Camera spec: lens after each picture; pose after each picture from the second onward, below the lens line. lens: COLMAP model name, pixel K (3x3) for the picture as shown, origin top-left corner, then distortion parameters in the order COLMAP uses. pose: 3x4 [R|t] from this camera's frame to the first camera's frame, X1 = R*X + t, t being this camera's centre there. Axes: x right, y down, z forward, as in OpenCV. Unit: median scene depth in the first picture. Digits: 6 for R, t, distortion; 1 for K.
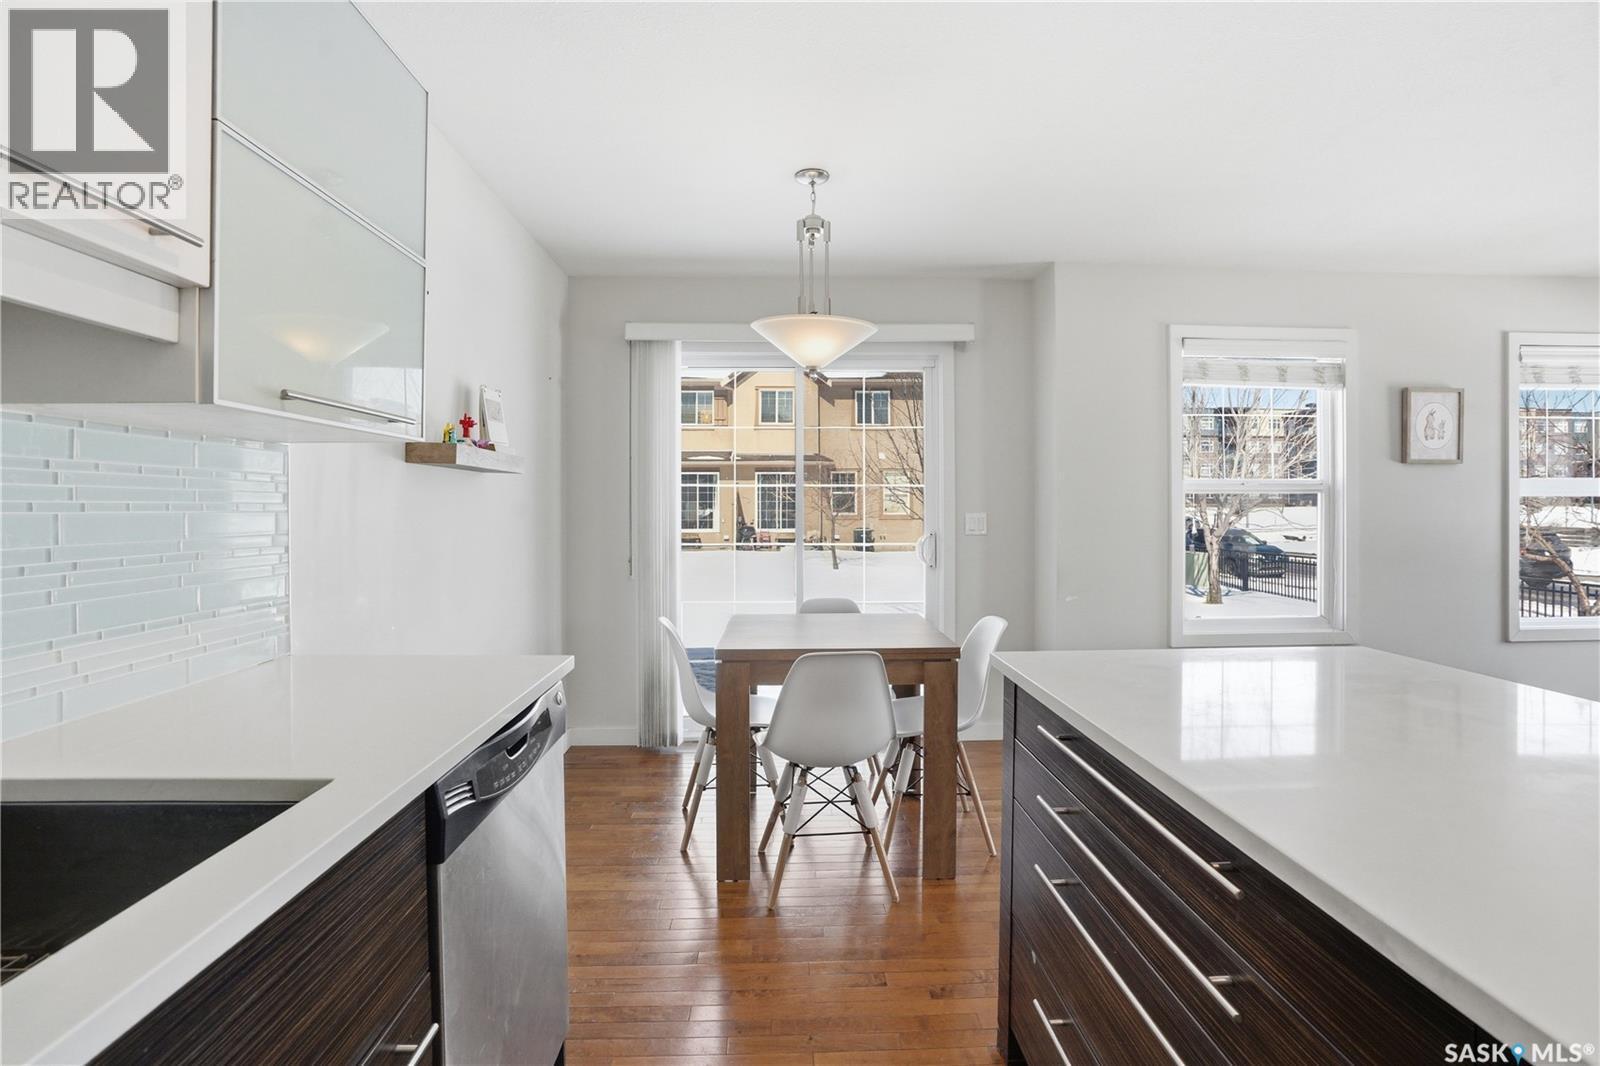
lens RADIAL K [[747.9, 0, 794.5], [0, 747.9, 503.4], [0, 0, 1]] dist [-0.068751, 0.028089]
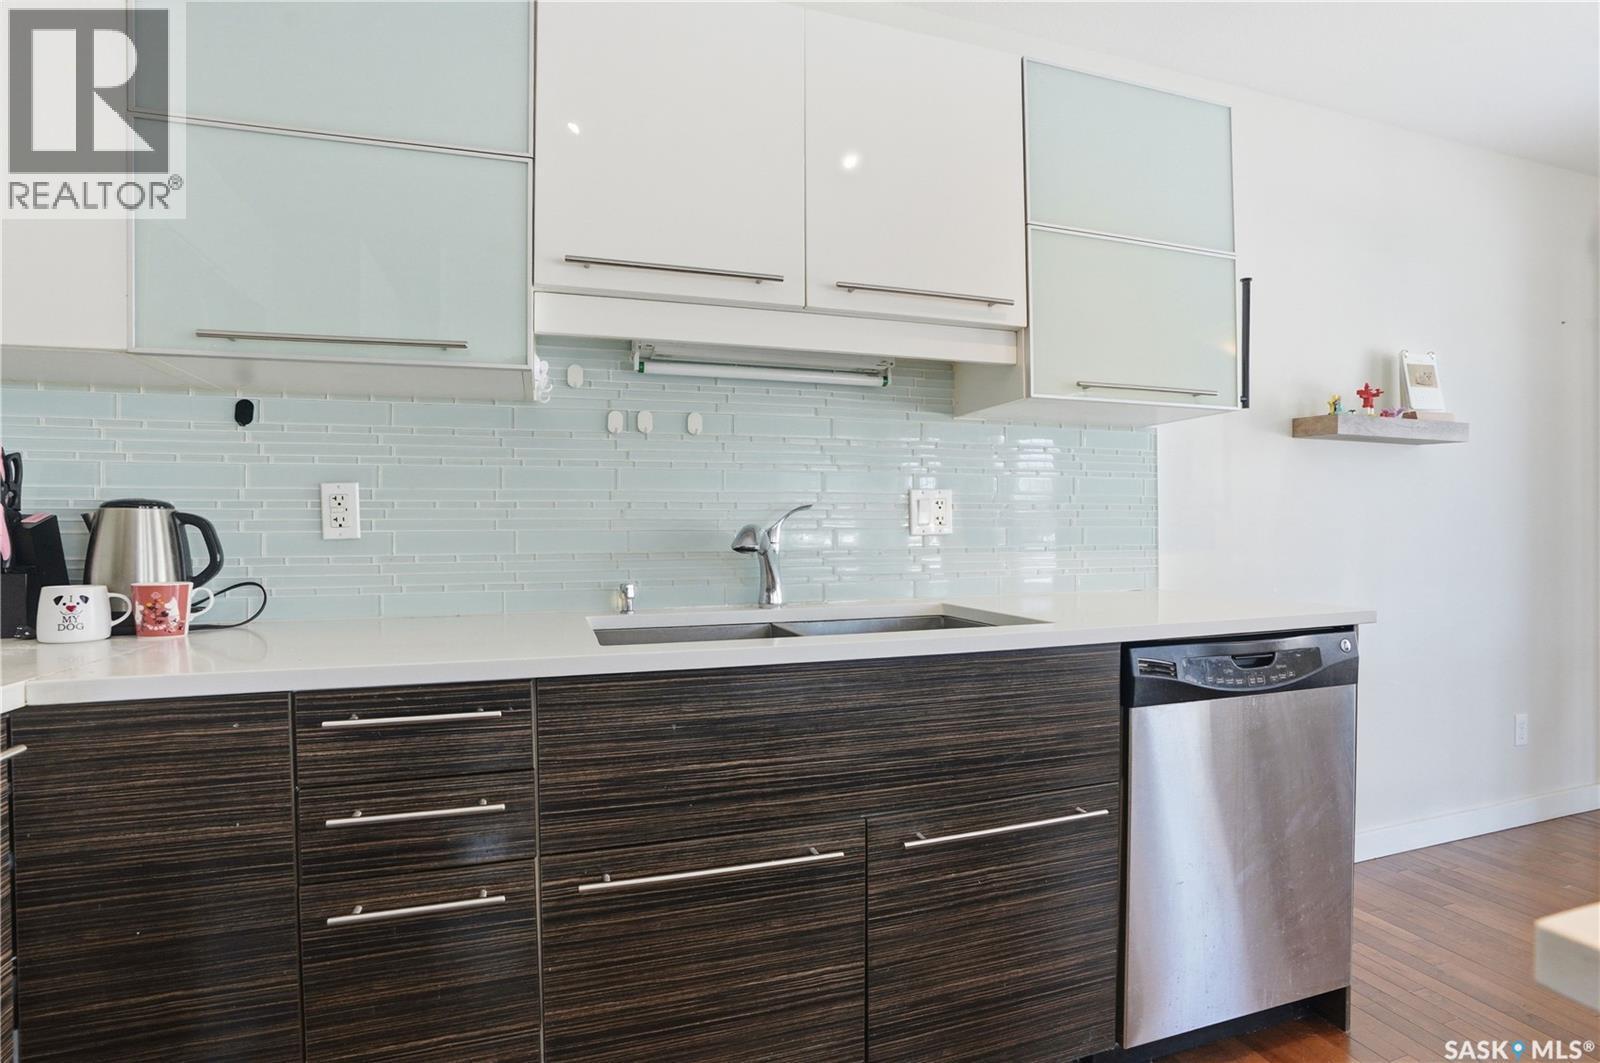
lens RADIAL K [[782.4, 0, 800.0], [0, 782.4, 531.5], [0, 0, 1]] dist [-0.078654, 0.033276]
pose [[0.275843, -0.001861, -0.961201, 0.197516], [0.009363, 0.999956, 0.000751, 0.042998], [0.961157, -0.009207, 0.275849, 0.003040]]
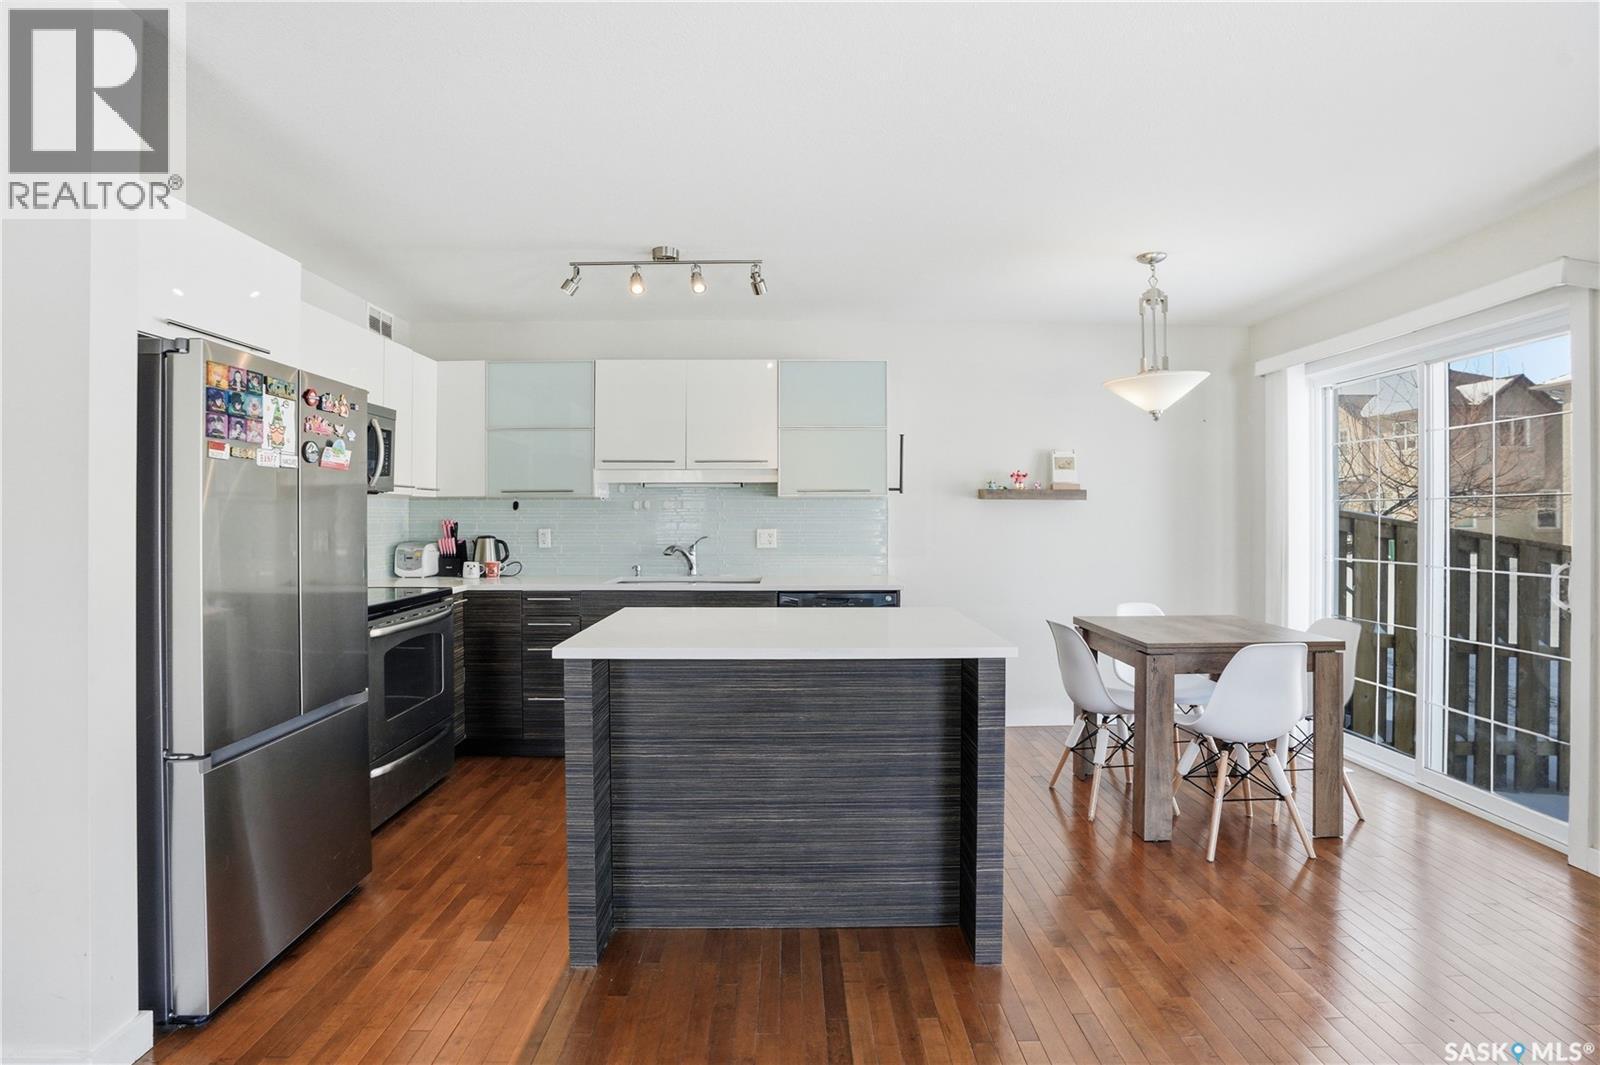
lens RADIAL K [[753.4, 0, 802.2], [0, 753.4, 513.0], [0, 0, 1]] dist [-0.076087, 0.029125]
pose [[-0.018116, -0.003673, -0.999829, 0.930487], [0.002865, 0.999989, -0.003726, -0.005919], [0.999832, -0.002932, -0.018105, 0.317330]]
